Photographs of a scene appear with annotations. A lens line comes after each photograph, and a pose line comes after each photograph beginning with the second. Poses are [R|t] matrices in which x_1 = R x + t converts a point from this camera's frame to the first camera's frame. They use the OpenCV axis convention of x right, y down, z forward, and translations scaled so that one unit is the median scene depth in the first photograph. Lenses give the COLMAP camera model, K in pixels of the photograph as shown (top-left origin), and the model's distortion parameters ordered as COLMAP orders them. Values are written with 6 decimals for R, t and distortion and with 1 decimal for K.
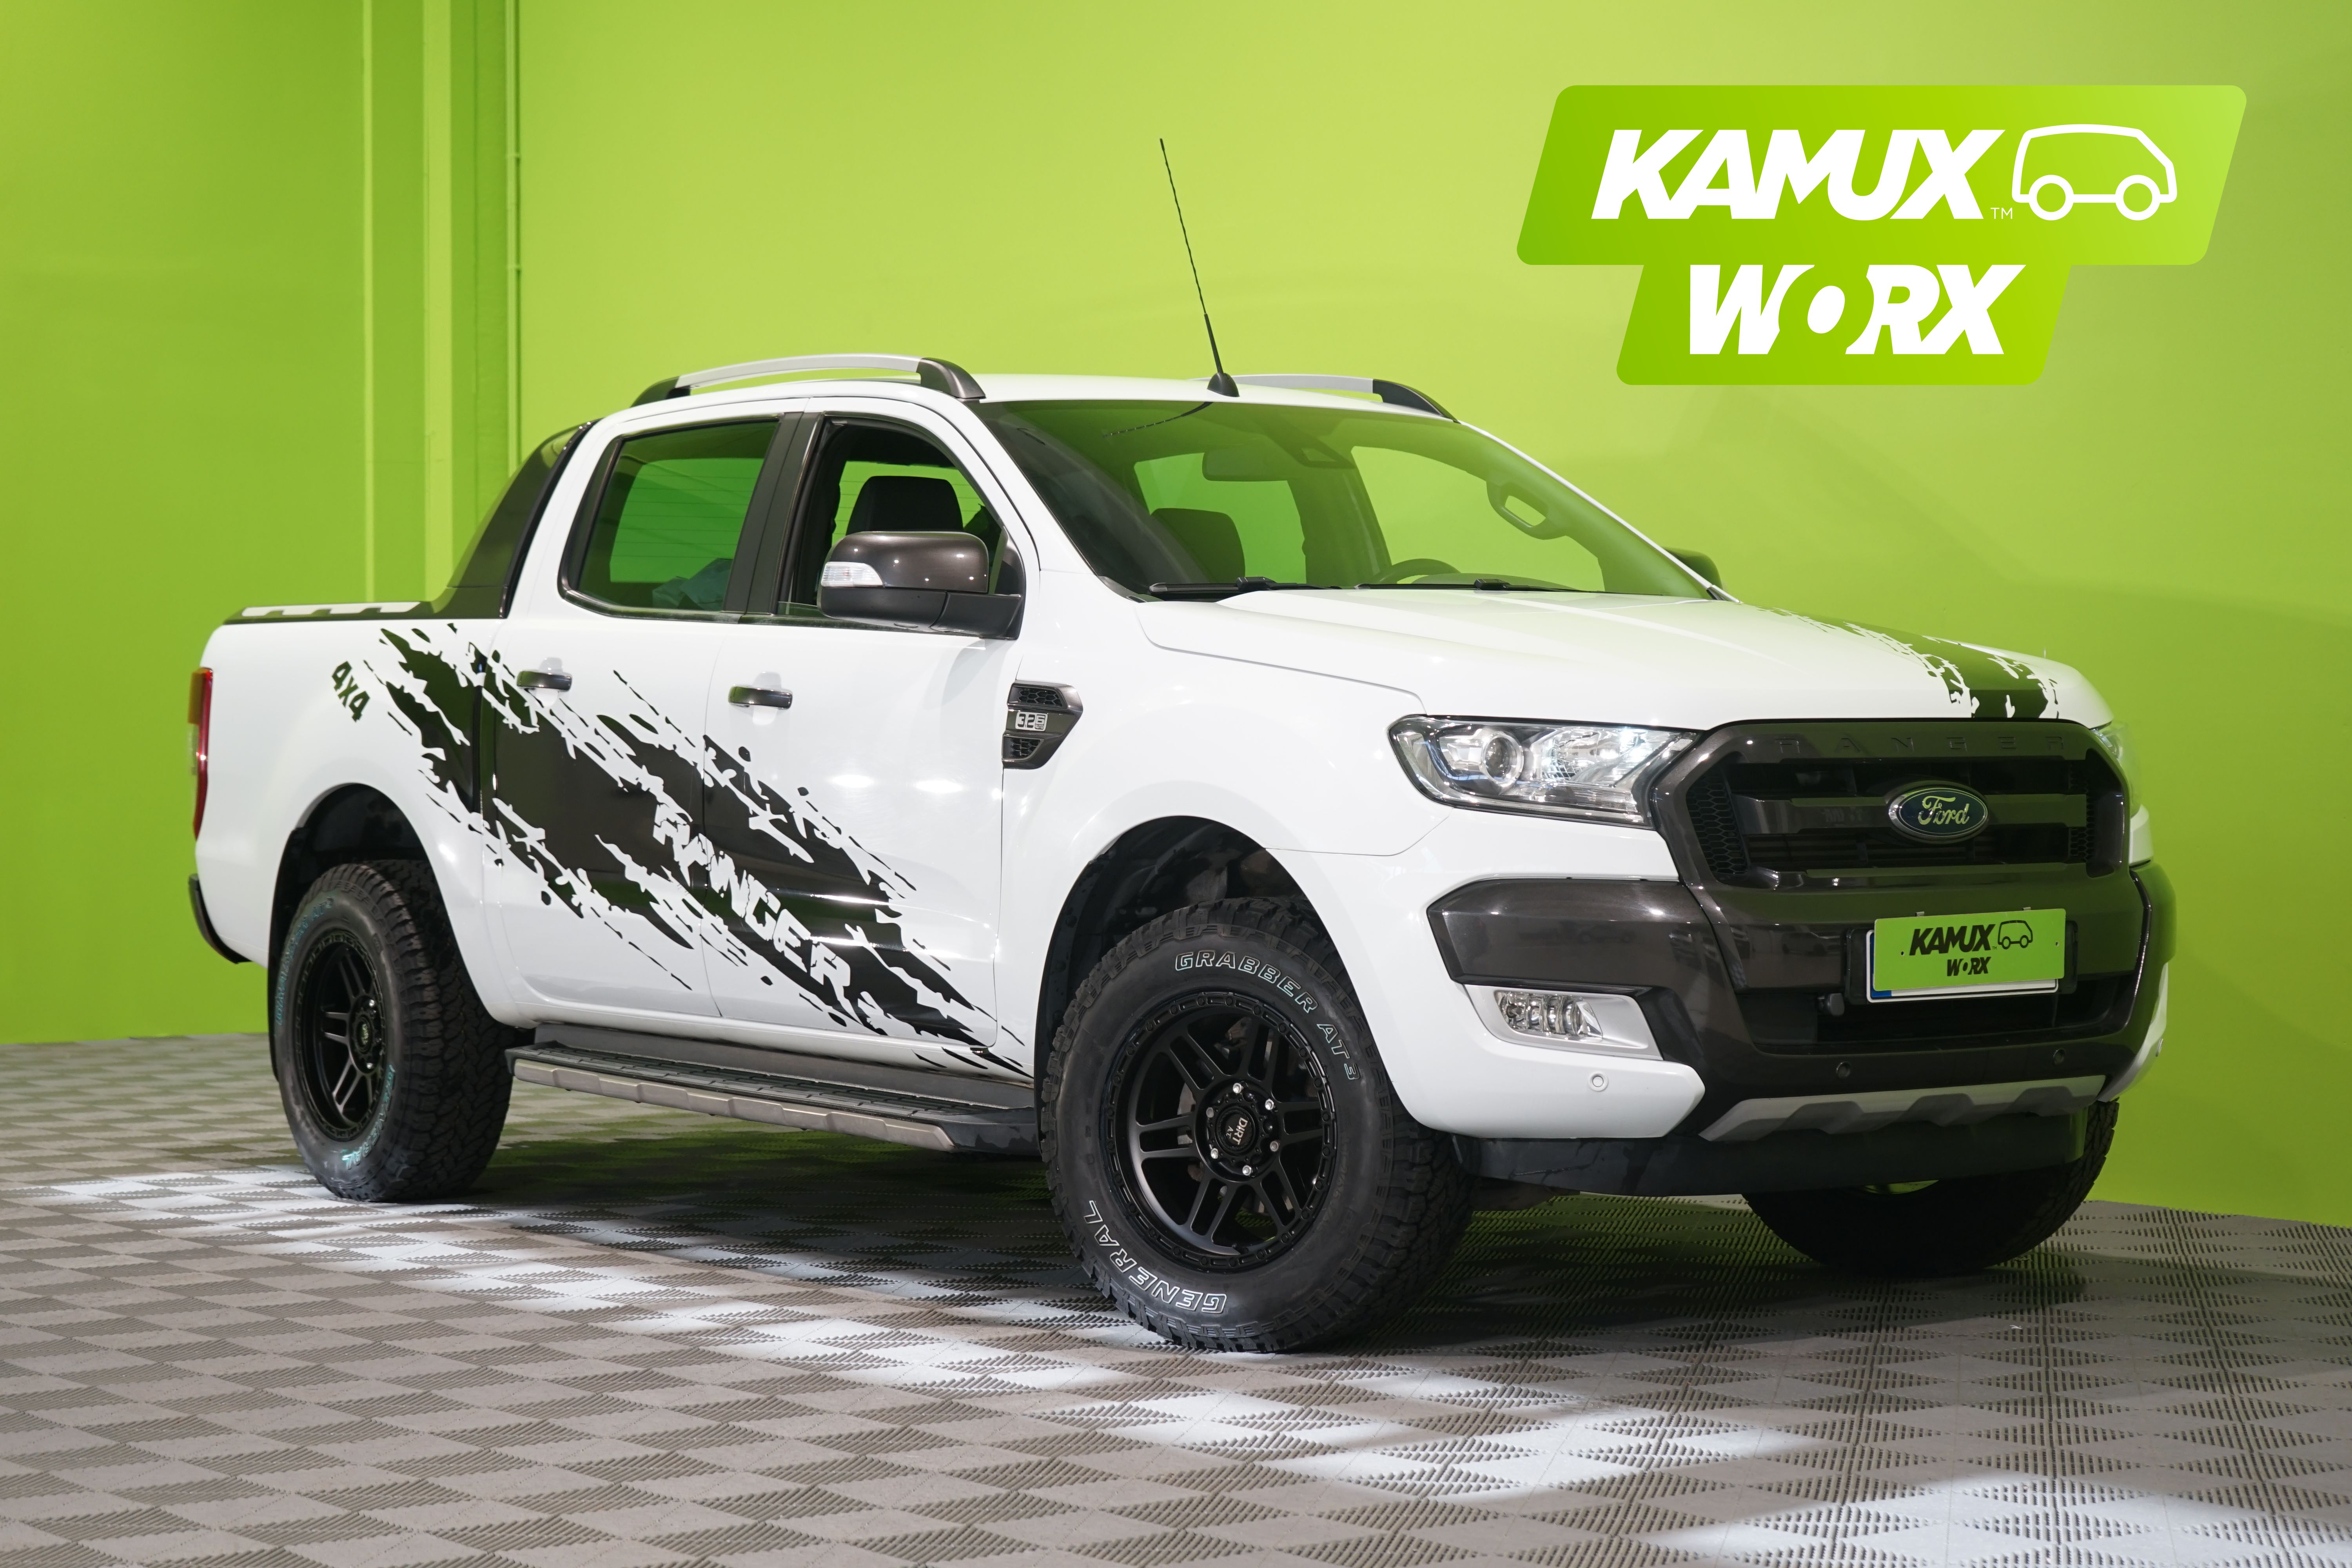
lens RADIAL K [[4759.9, 0, 1176.0], [0, 4759.9, 784.0], [0, 0, 1]] dist [0.046714, 0.185452]
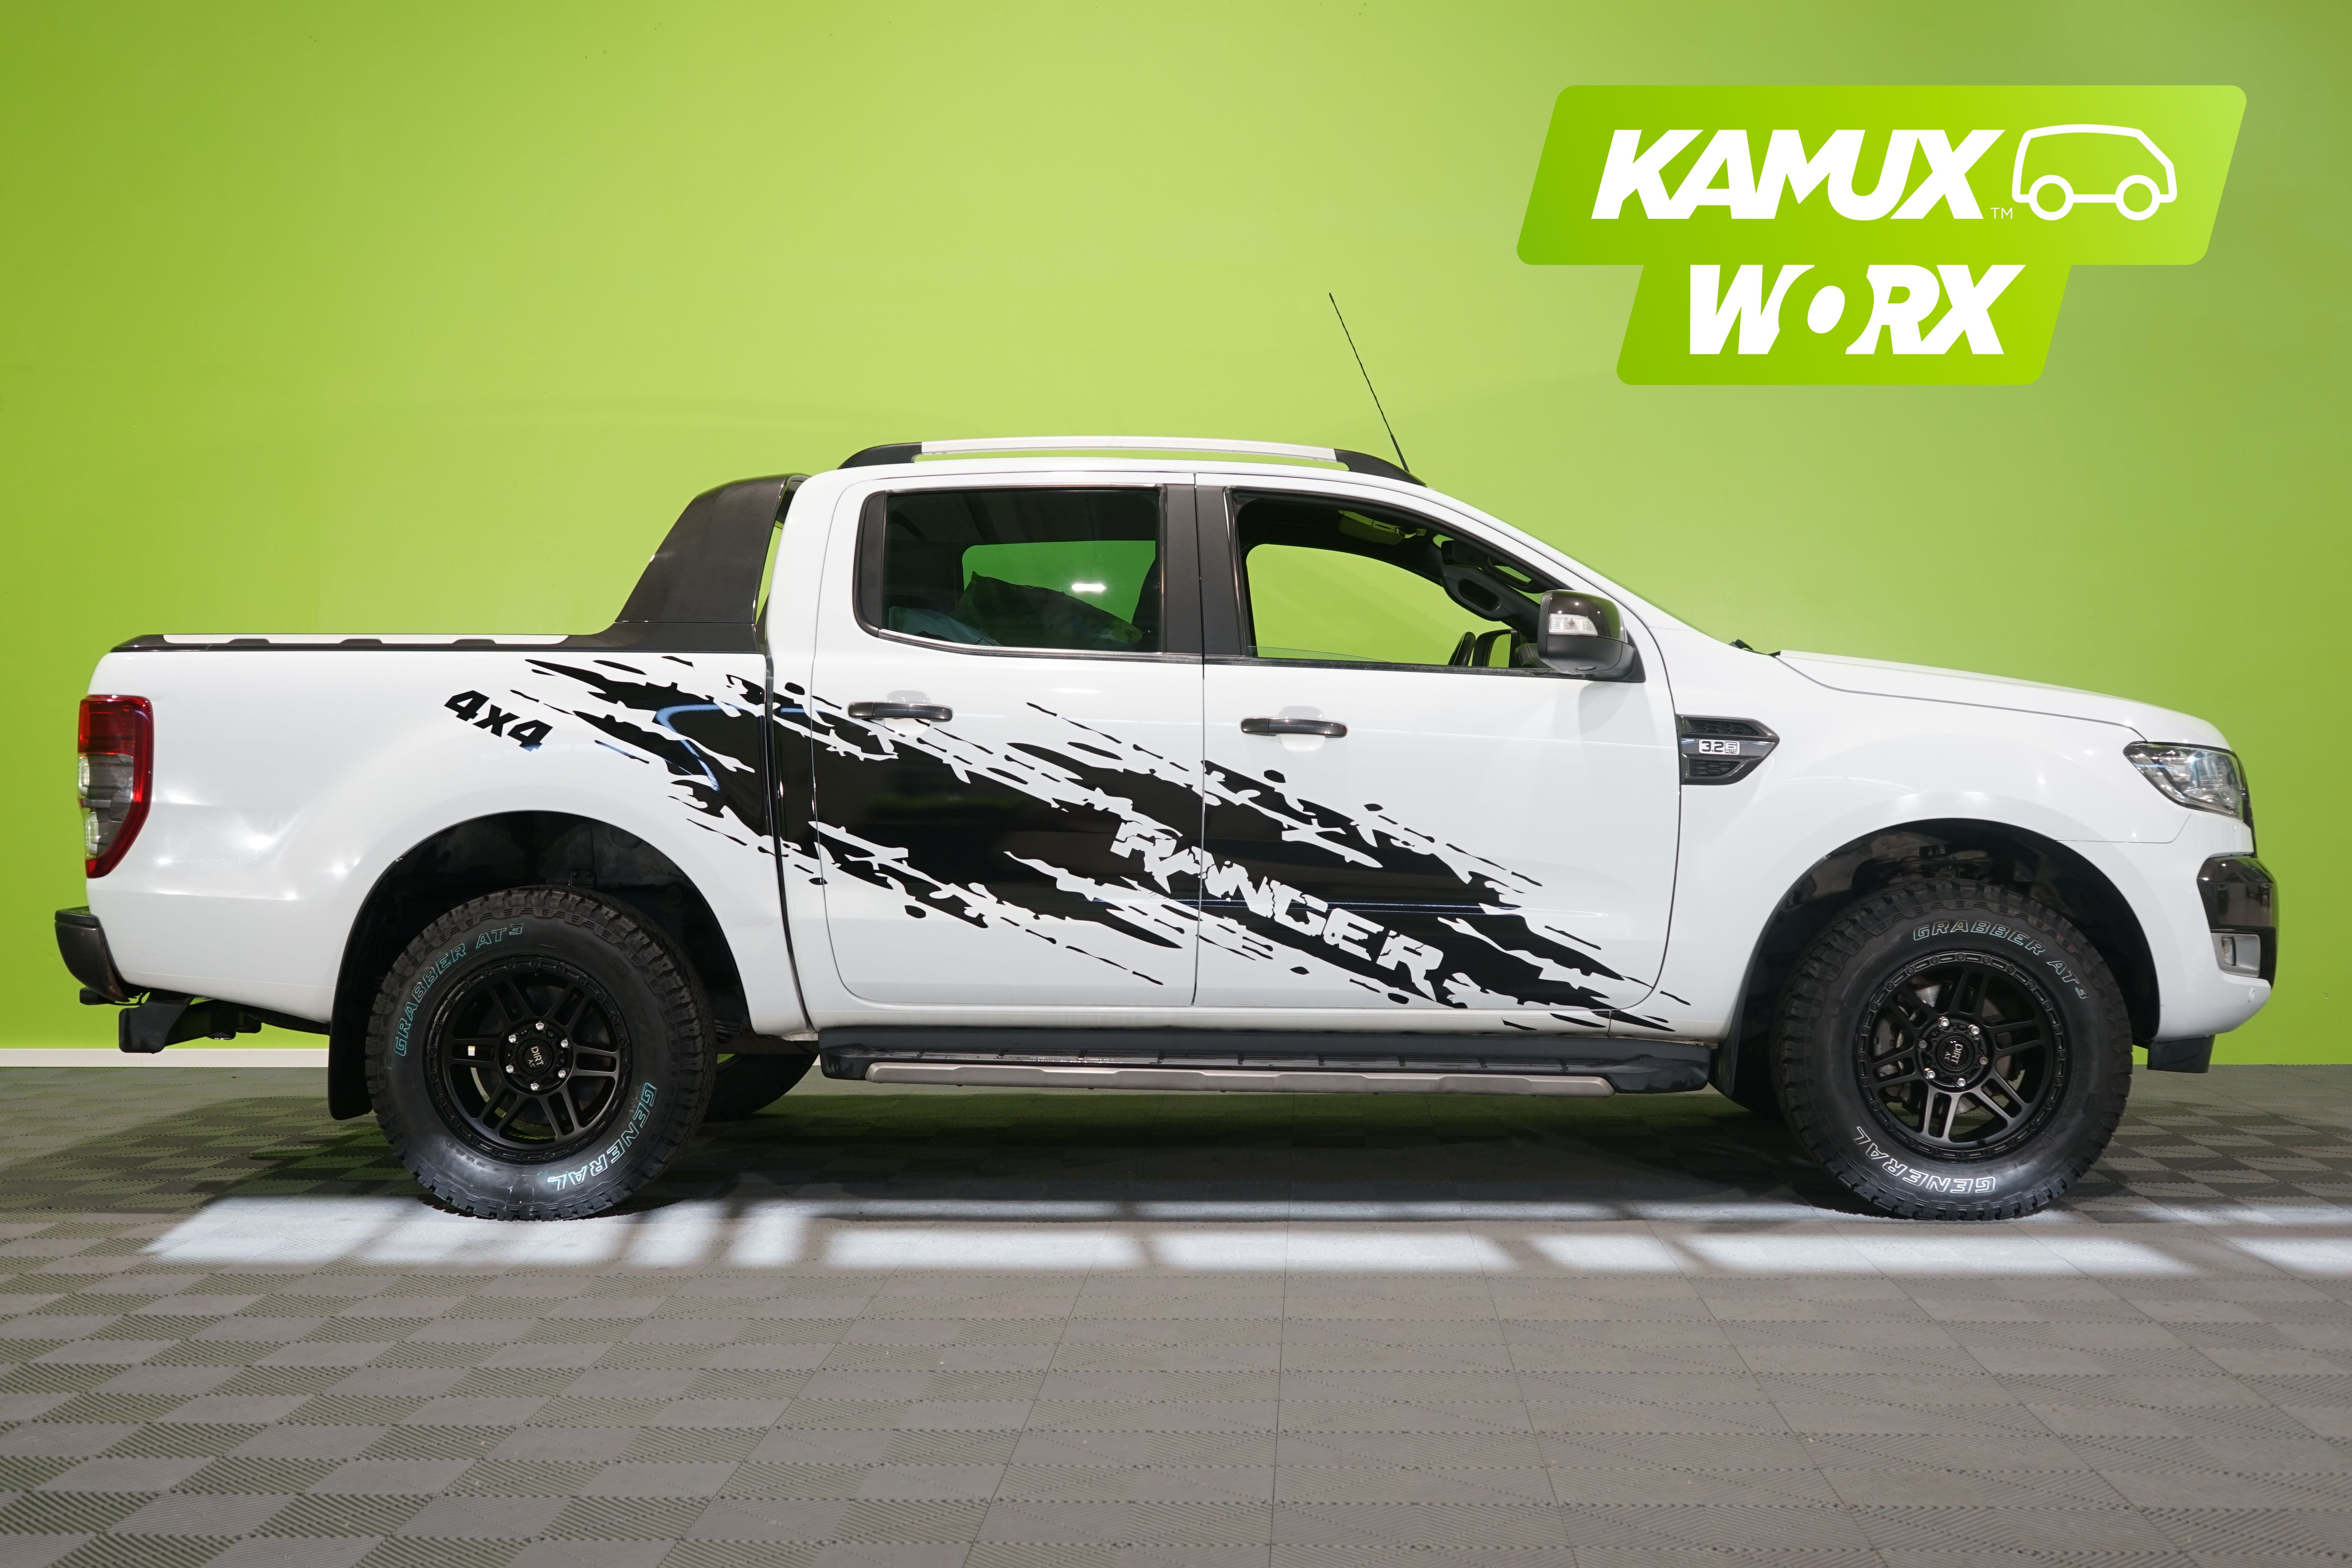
lens RADIAL K [[2293.2, 0, 1176.0], [0, 2293.2, 784.0], [0, 0, 1]] dist [-0.008135, -0.003605]
pose [[0.605988, -0.009663, 0.795415, -0.532547], [0.012616, 0.999917, 0.002536, -0.005979], [-0.795374, 0.008498, 0.606060, 0.661806]]
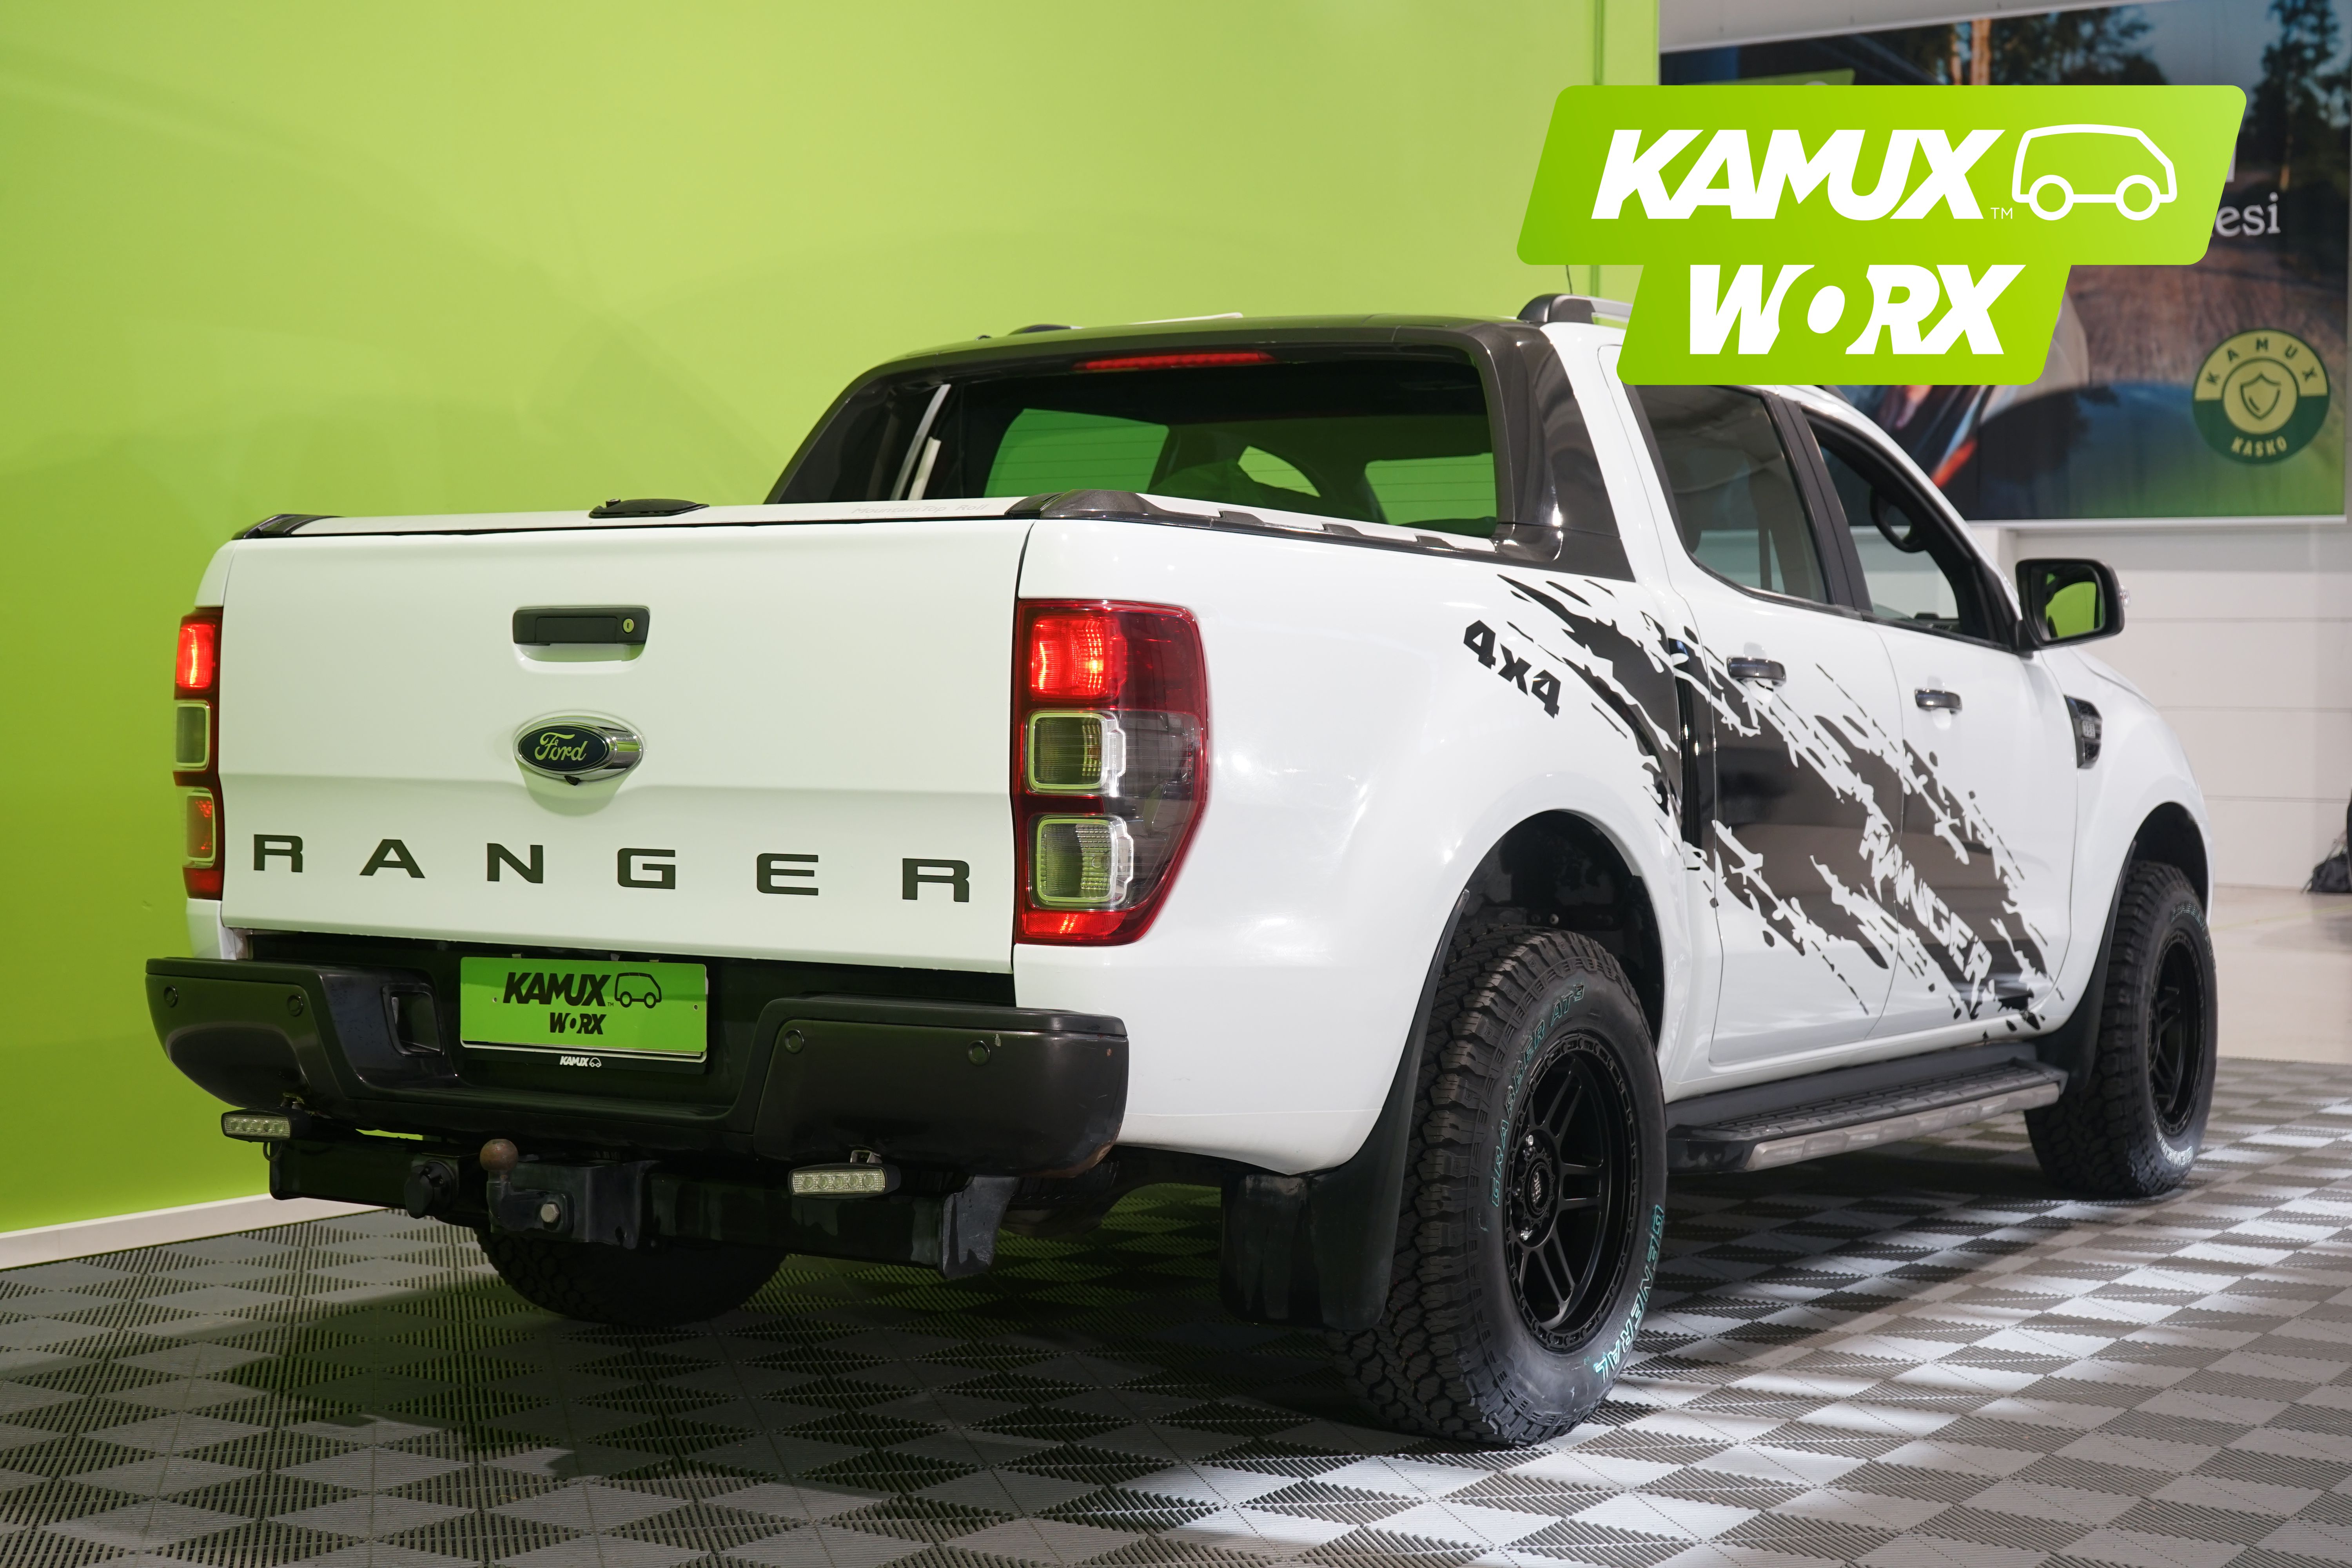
lens RADIAL K [[3376.2, 0, 1176.0], [0, 3376.2, 784.0], [0, 0, 1]] dist [0.017277, 0.028161]
pose [[-0.383078, -0.019414, 0.923512, -0.651959], [-0.000840, 0.999786, 0.020669, -0.014951], [-0.923715, 0.007142, -0.383013, 1.368407]]
